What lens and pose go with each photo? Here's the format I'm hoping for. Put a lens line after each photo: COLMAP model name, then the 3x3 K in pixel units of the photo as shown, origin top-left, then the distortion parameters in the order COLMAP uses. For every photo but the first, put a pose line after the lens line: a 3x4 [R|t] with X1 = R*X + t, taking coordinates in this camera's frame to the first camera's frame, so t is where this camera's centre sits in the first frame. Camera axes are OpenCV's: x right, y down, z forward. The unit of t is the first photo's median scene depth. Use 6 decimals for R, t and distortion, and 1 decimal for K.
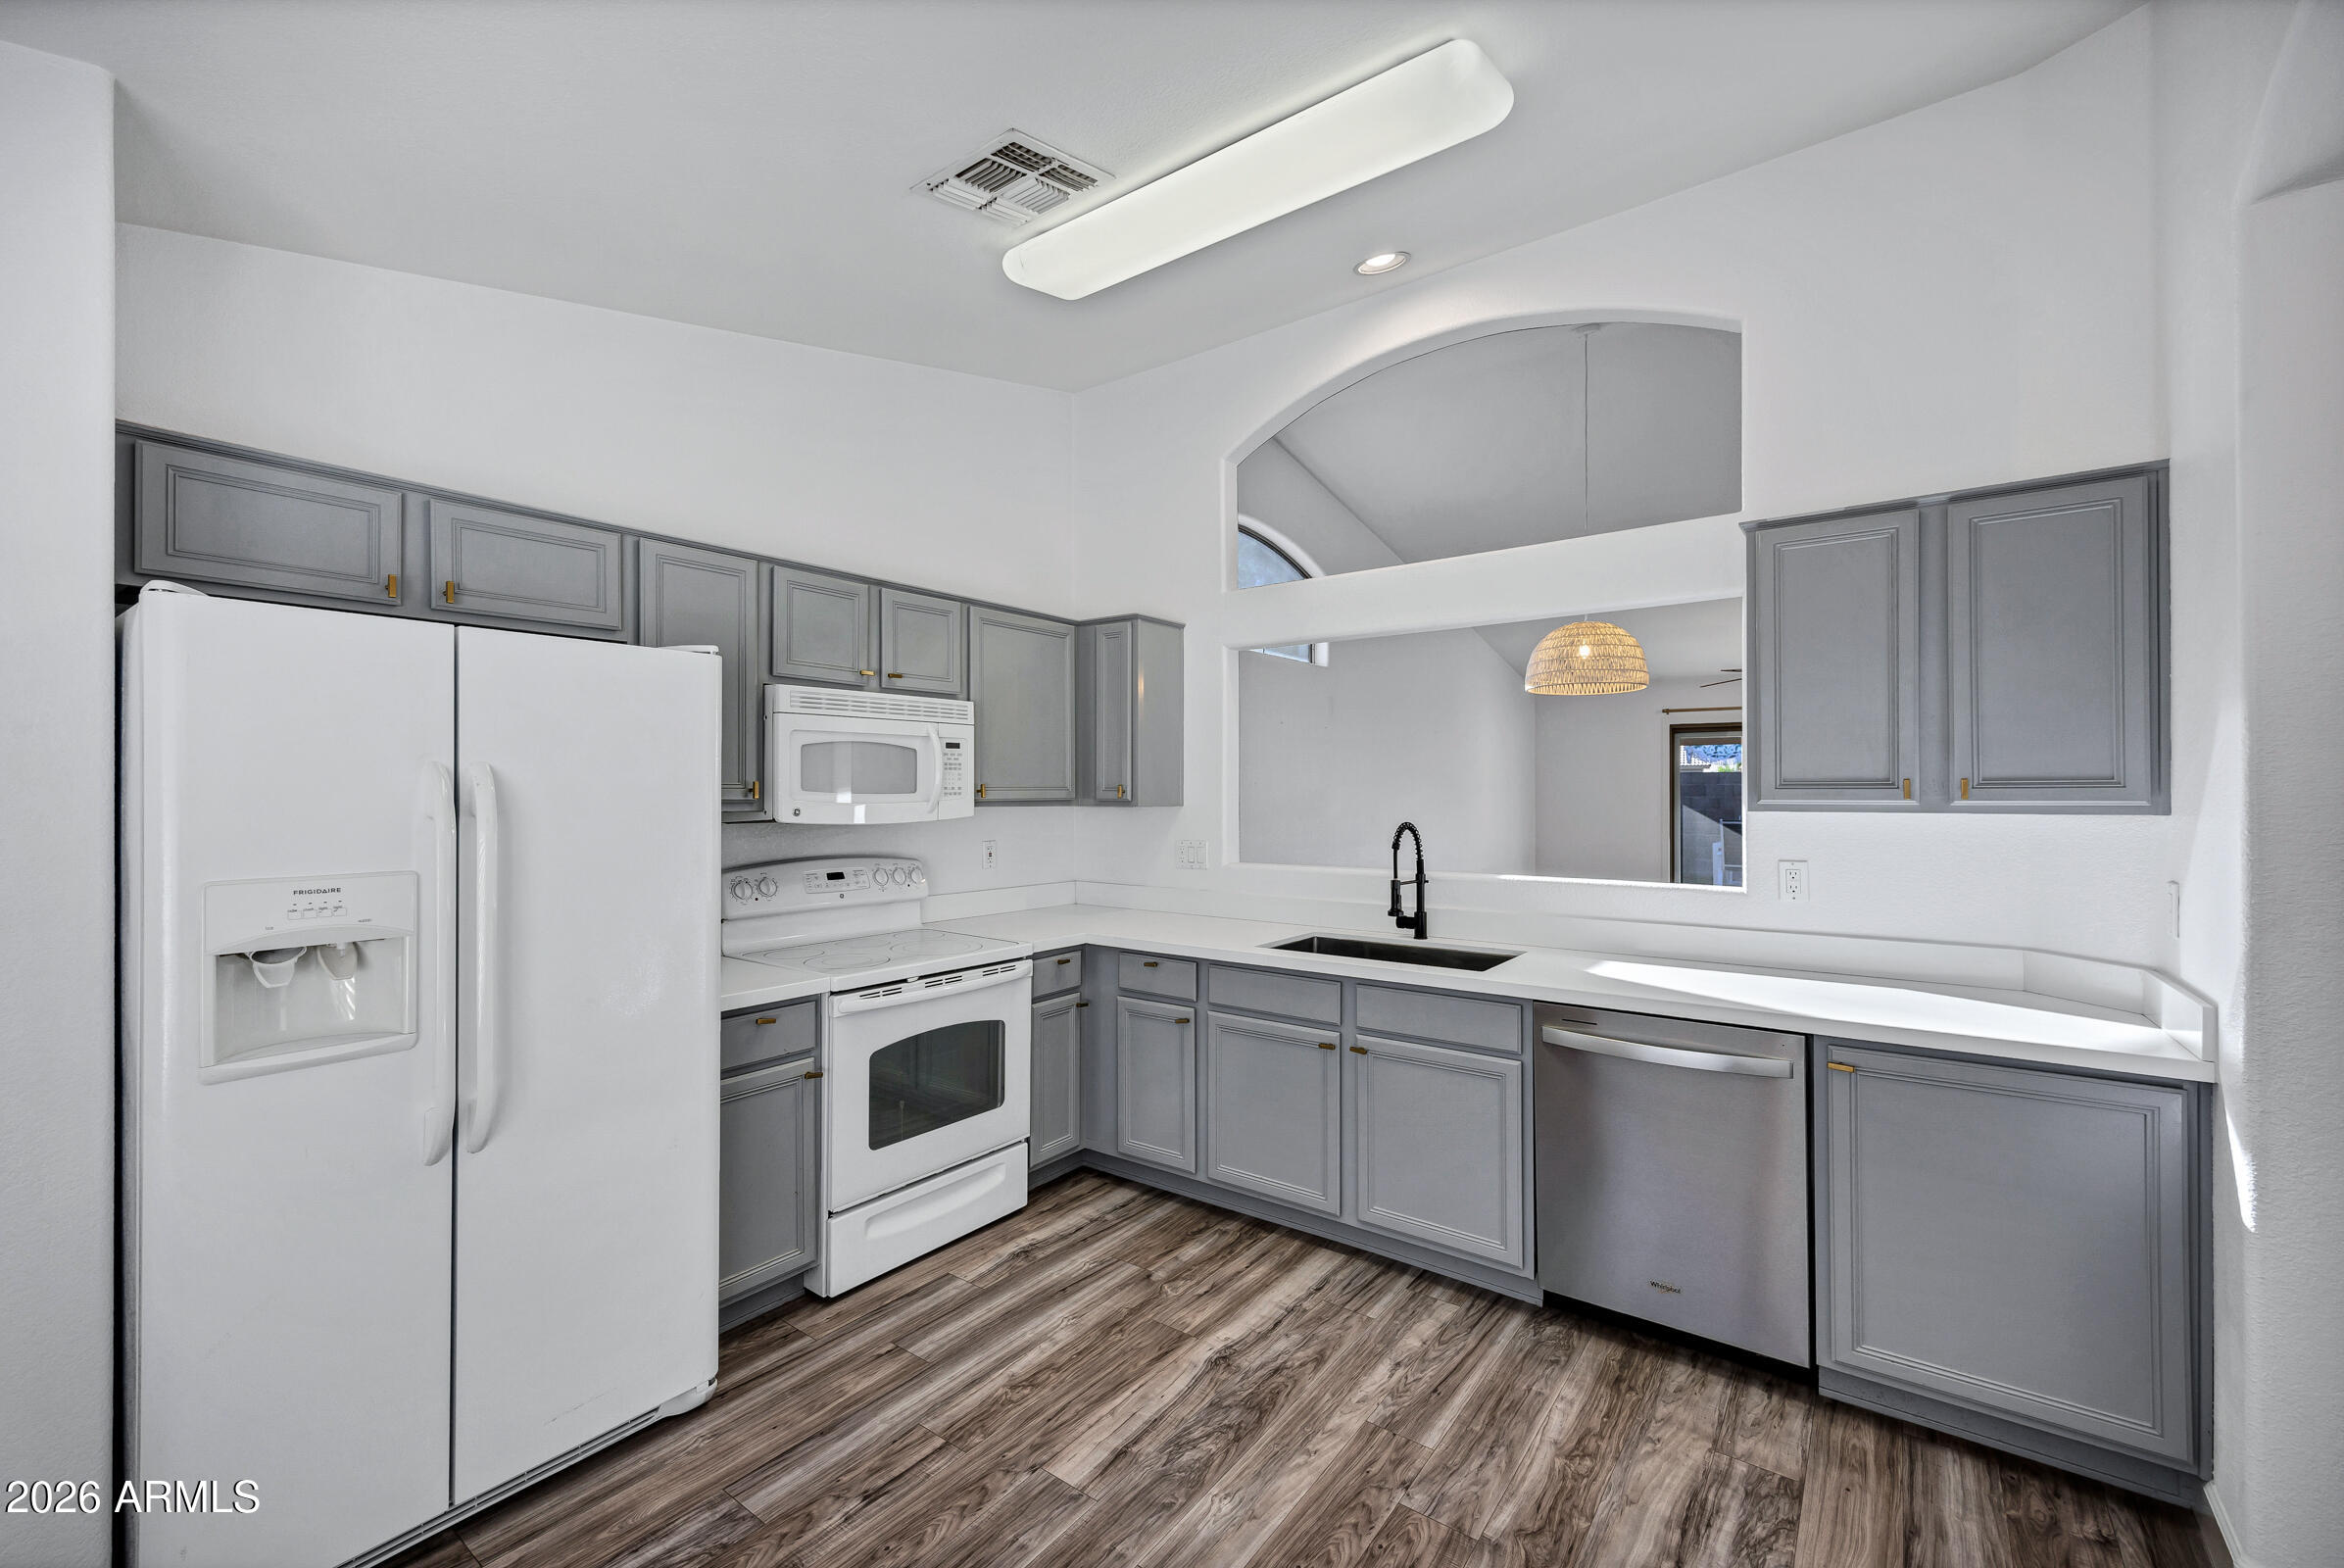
lens RADIAL K [[981.7, 0, 1202.6], [0, 981.7, 779.7], [0, 0, 1]] dist [0.001155, 0.000343]
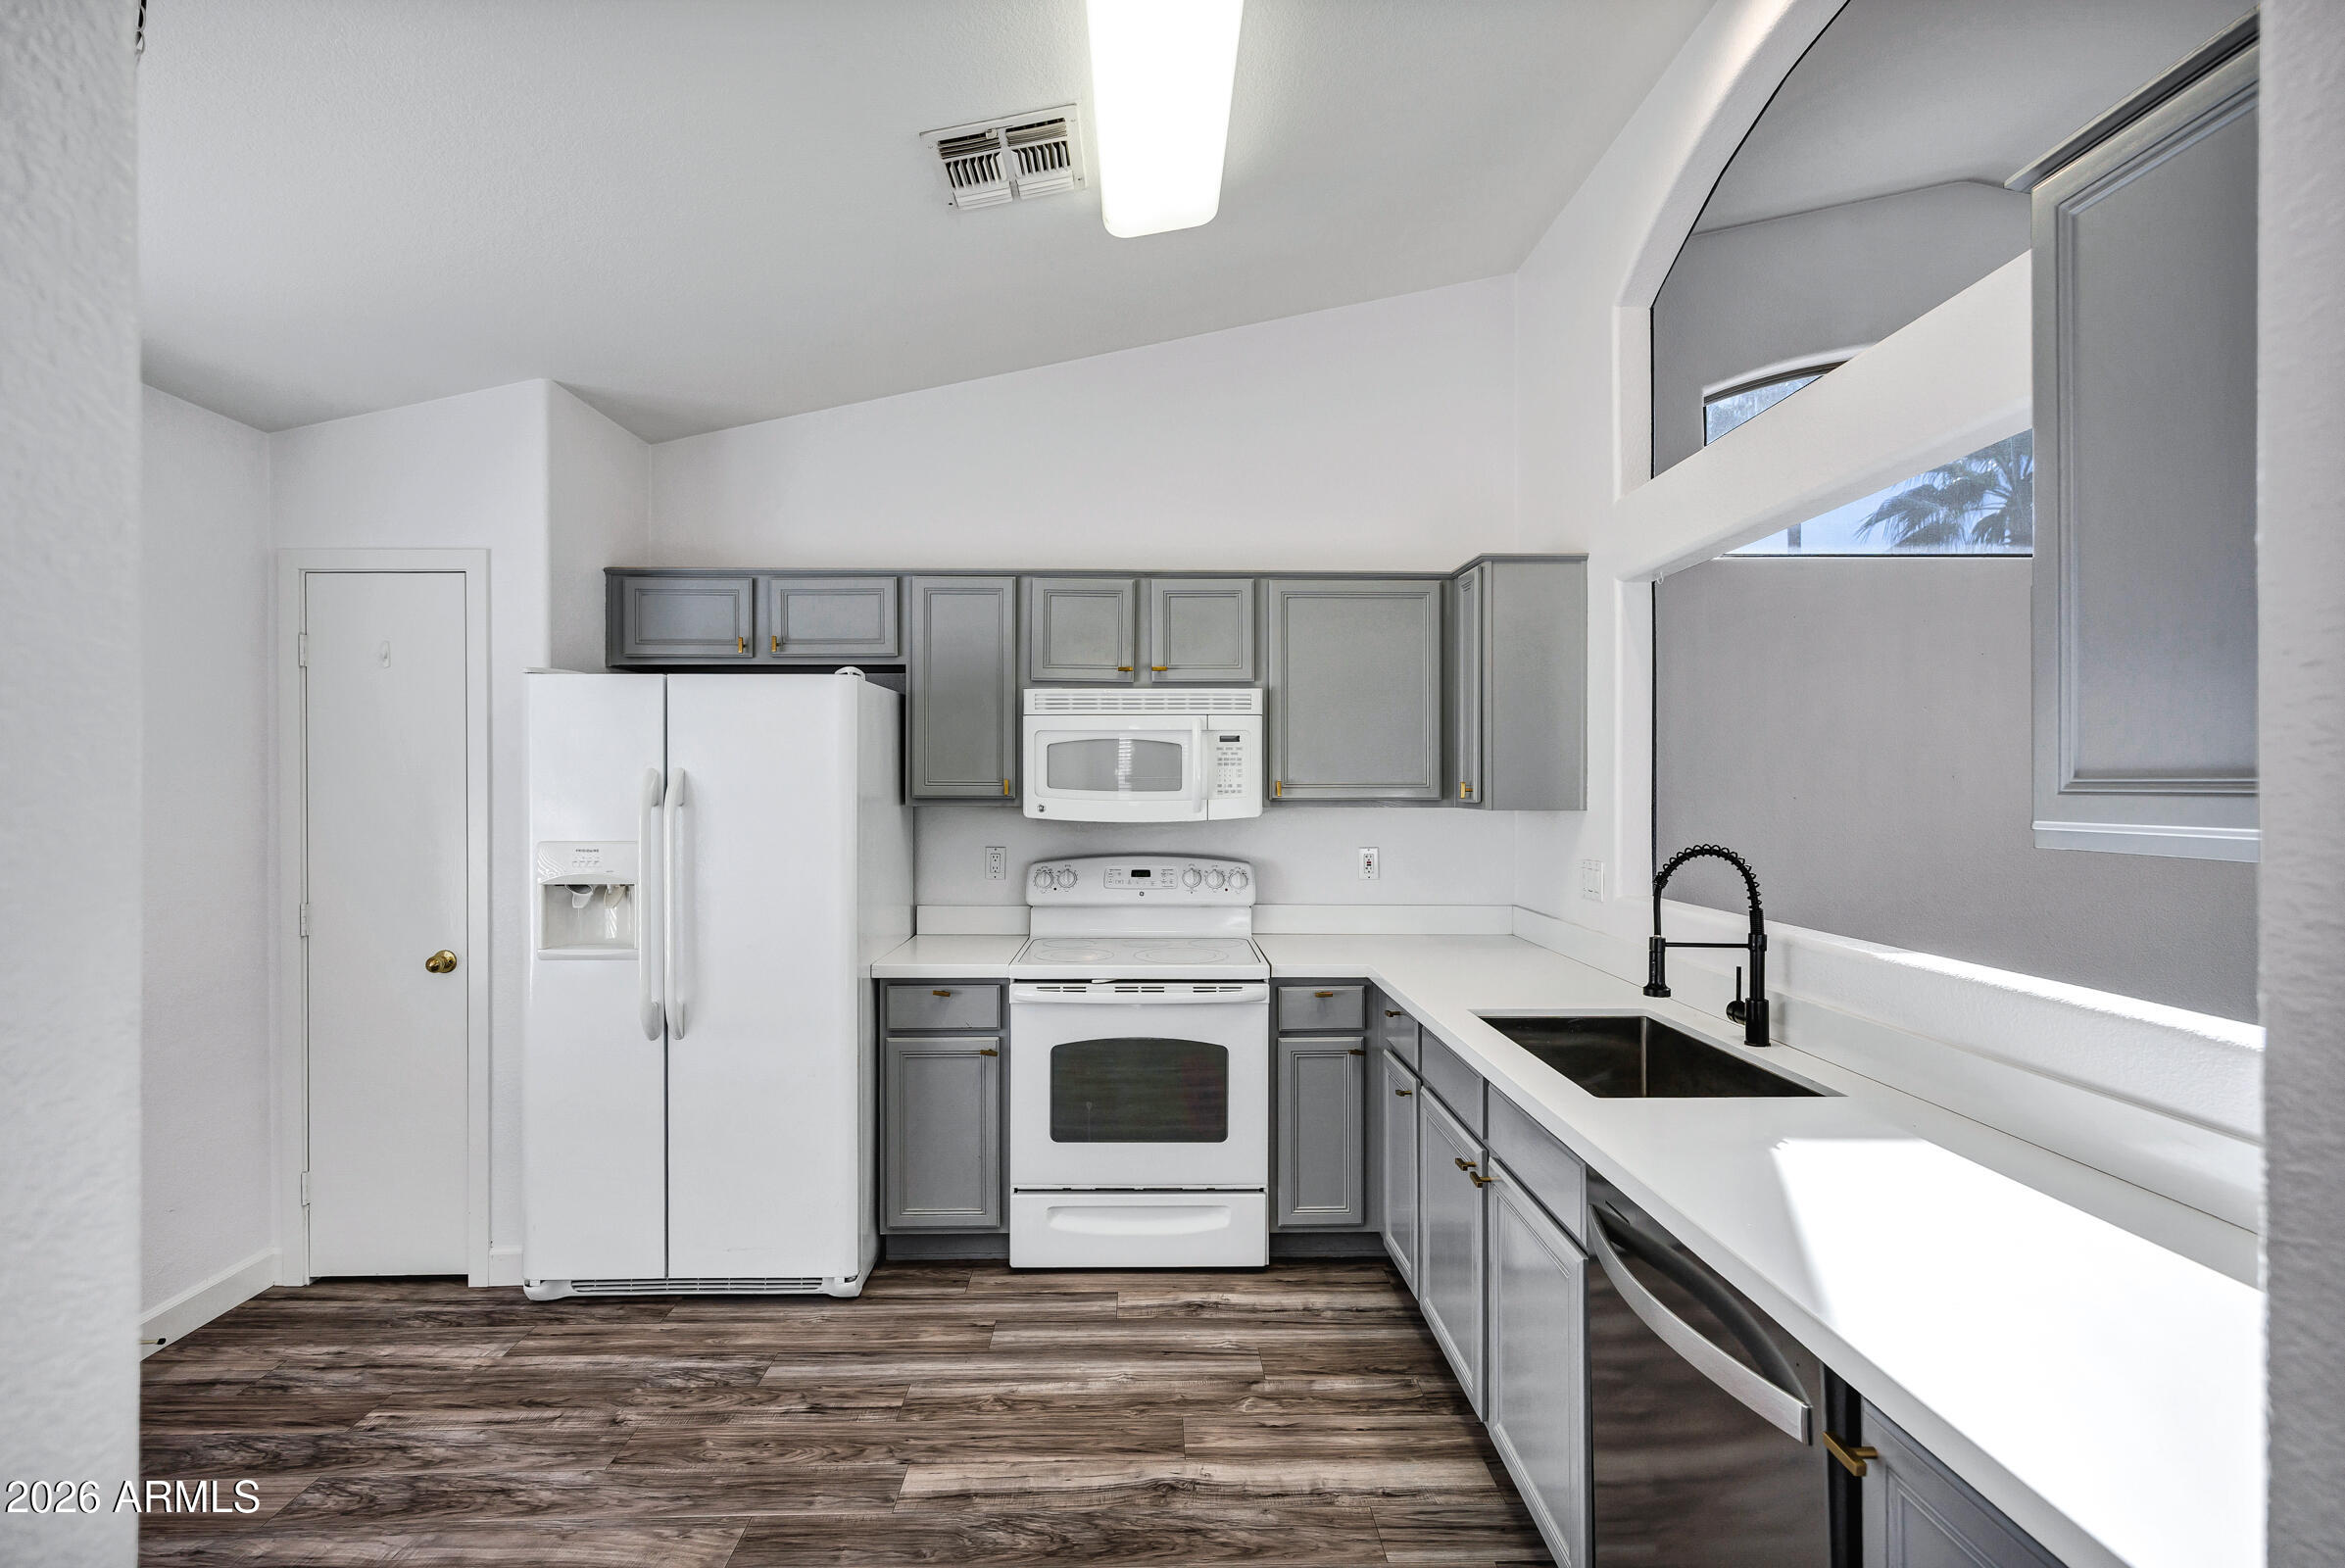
lens RADIAL K [[1121.2, 0, 1079.5], [0, 1121.2, 778.0], [0, 0, 1]] dist [-0.001004, -0.000140]
pose [[0.592718, -0.004819, -0.805395, 0.600418], [0.006961, 0.999975, -0.000860, 0.001743], [0.805380, -0.005096, 0.592737, 0.324538]]
